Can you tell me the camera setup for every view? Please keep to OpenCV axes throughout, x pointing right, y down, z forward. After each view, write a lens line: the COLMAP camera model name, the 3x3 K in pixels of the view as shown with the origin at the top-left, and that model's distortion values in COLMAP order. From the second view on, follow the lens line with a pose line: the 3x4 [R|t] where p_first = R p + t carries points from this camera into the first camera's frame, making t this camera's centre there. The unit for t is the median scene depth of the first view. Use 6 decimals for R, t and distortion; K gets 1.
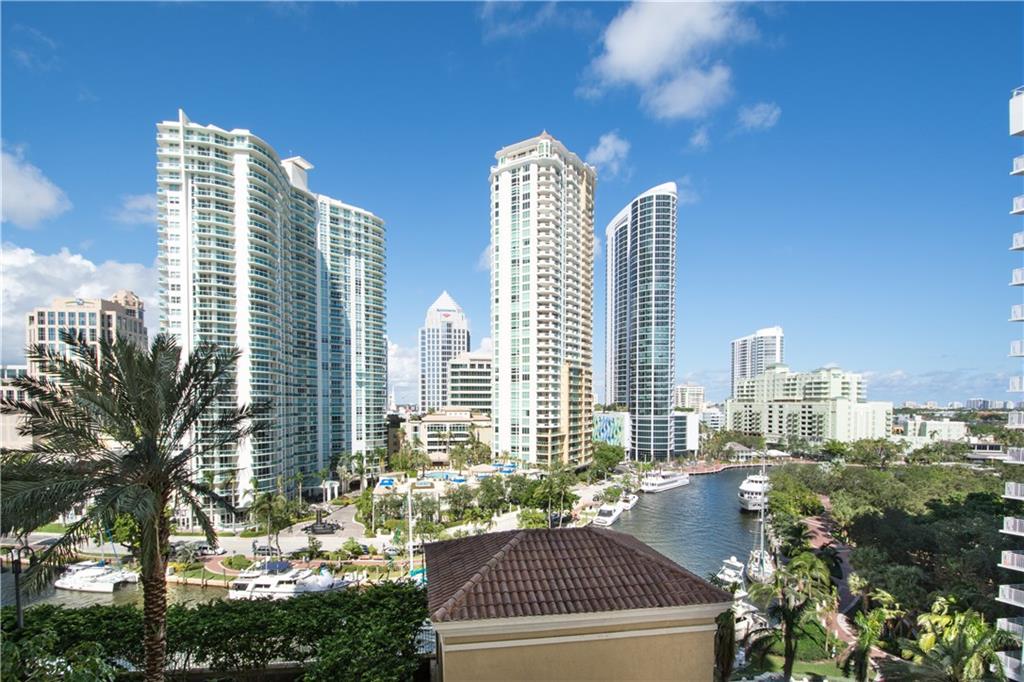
lens RADIAL K [[468.9, 0, 496.7], [0, 468.9, 417.9], [0, 0, 1]] dist [0.001605, -0.016886]
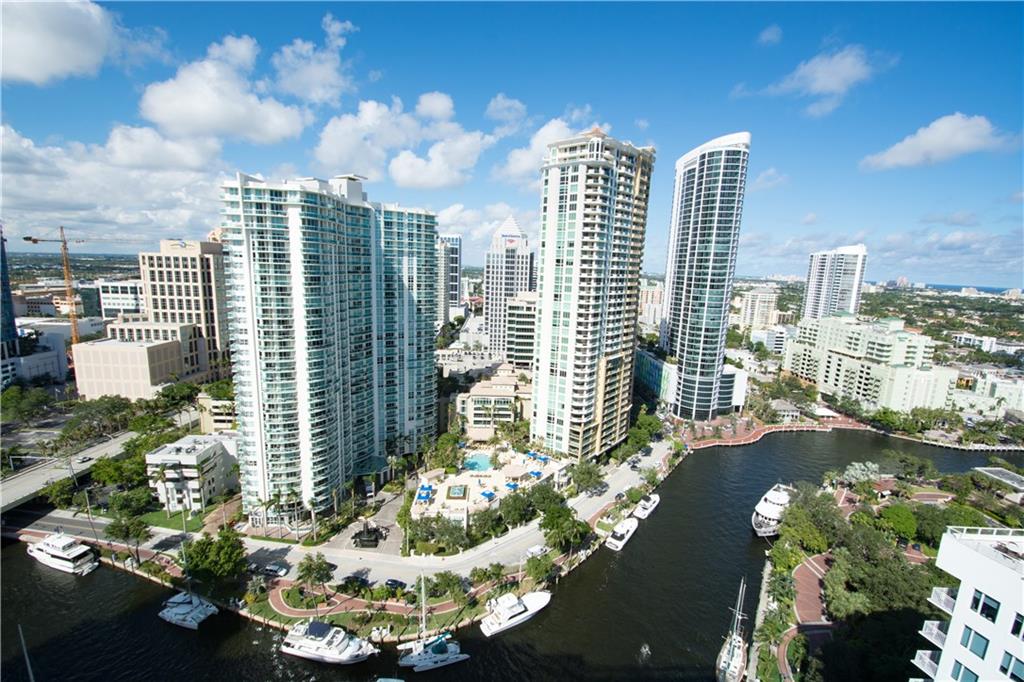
lens RADIAL K [[447.7, 0, 517.1], [0, 447.7, 347.7], [0, 0, 1]] dist [0.000142, -0.016387]
pose [[0.991581, 0.059065, -0.115236, 0.053133], [-0.041564, 0.987999, 0.148764, -0.214043], [0.122639, -0.142721, 0.982136, -0.000848]]
